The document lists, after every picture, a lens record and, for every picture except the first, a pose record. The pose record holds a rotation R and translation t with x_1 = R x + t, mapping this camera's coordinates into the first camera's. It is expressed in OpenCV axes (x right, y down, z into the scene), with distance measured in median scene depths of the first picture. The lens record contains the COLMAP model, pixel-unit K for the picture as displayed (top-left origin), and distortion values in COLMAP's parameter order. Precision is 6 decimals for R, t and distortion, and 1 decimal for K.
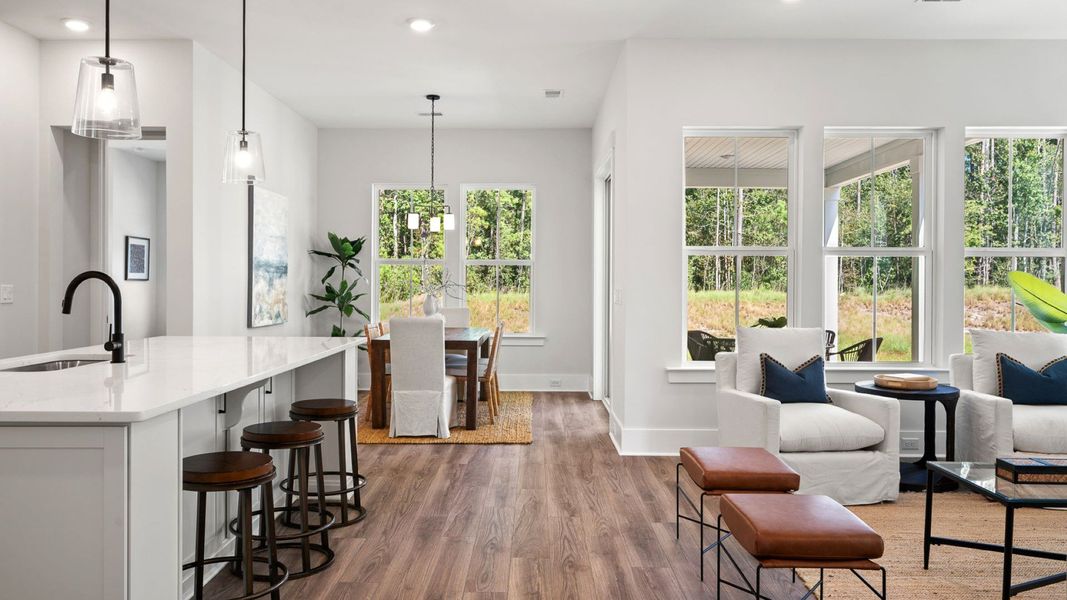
lens RADIAL K [[785.1, 0, 533.5], [0, 785.1, 300.0], [0, 0, 1]] dist [-0.002153, -0.000127]
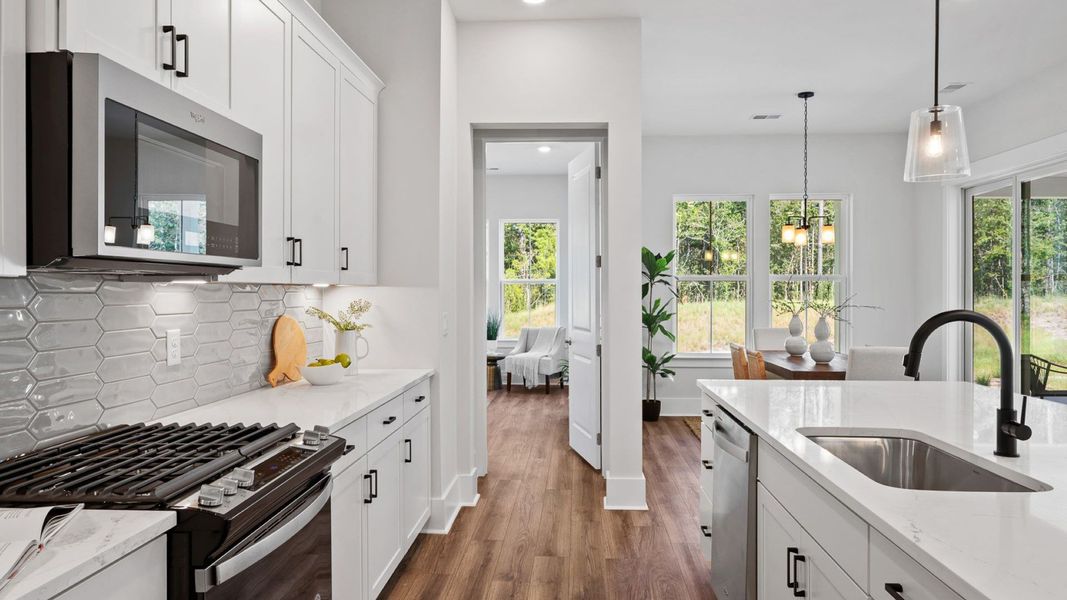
lens RADIAL K [[702.1, 0, 533.4], [0, 702.1, 293.5], [0, 0, 1]] dist [-0.003497, -0.000051]
pose [[0.998078, -0.004852, -0.061781, -0.465582], [0.003631, 0.999796, -0.019853, -0.021434], [0.061864, 0.019591, 0.997892, 0.223401]]
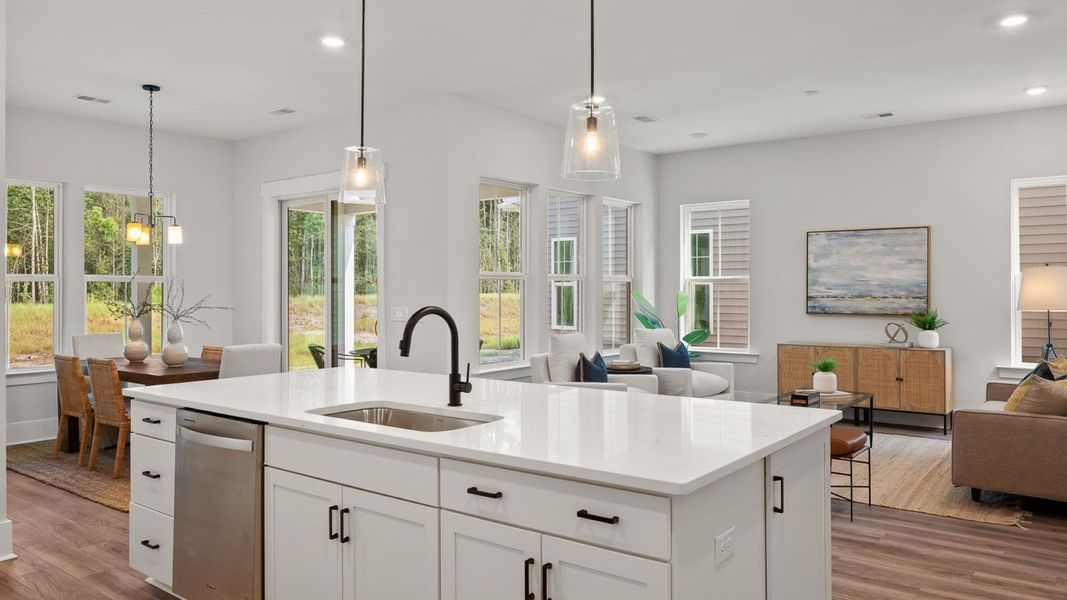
lens RADIAL K [[750.1, 0, 532.6], [0, 750.1, 284.5], [0, 0, 1]] dist [-0.001432, -0.001354]
pose [[0.612222, 0.000423, 0.790686, -0.621132], [0.023851, 0.999535, -0.019002, -0.022633], [-0.790326, 0.030492, 0.611927, 0.210335]]
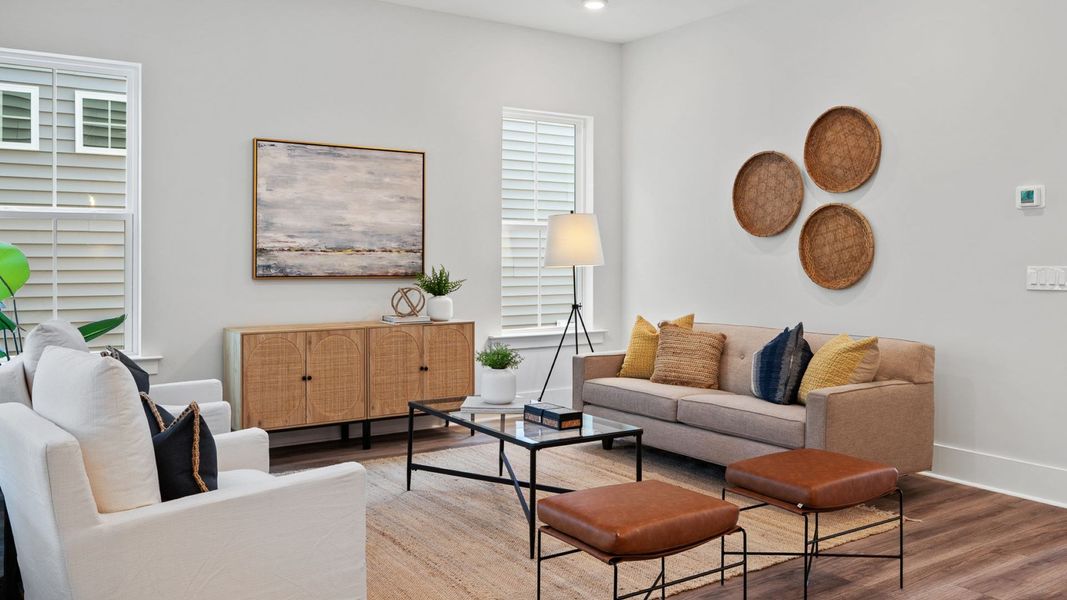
lens RADIAL K [[851.8, 0, 535.7], [0, 851.8, 277.9], [0, 0, 1]] dist [-0.002373, 0.001073]
pose [[-0.551687, -0.029855, 0.833517, -0.190679], [0.013809, 0.998895, 0.044919, -0.020946], [-0.833937, 0.036291, -0.550665, 0.863062]]
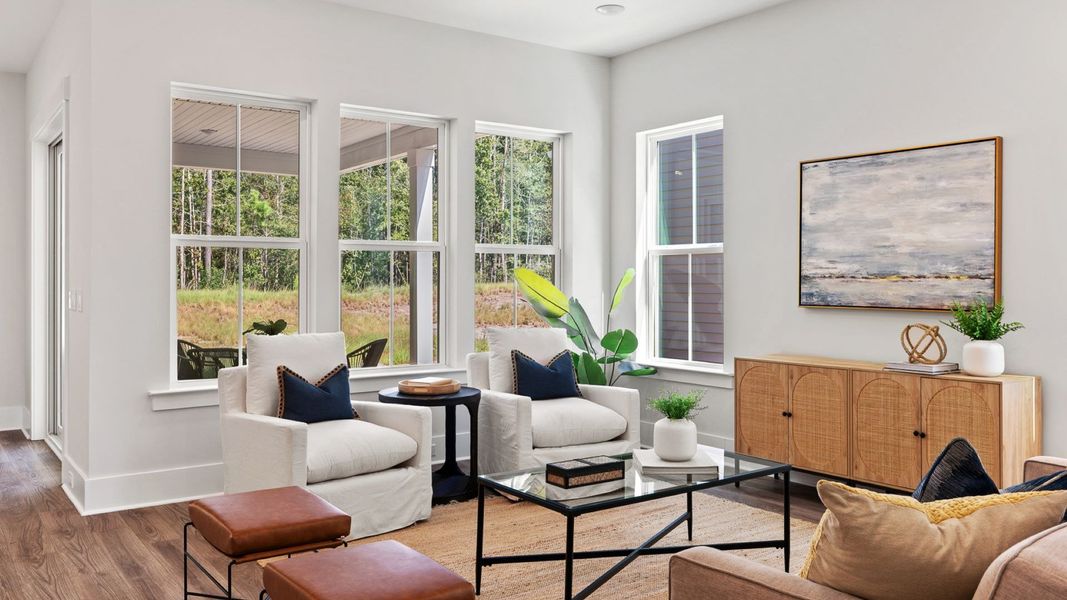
lens RADIAL K [[851.8, 0, 535.7], [0, 851.8, 277.9], [0, 0, 1]] dist [-0.002373, 0.001073]
pose [[0.808355, -0.003768, 0.588683, -0.016620], [0.018419, 0.999652, -0.018893, -0.002640], [-0.588407, 0.026115, 0.808143, 0.105594]]
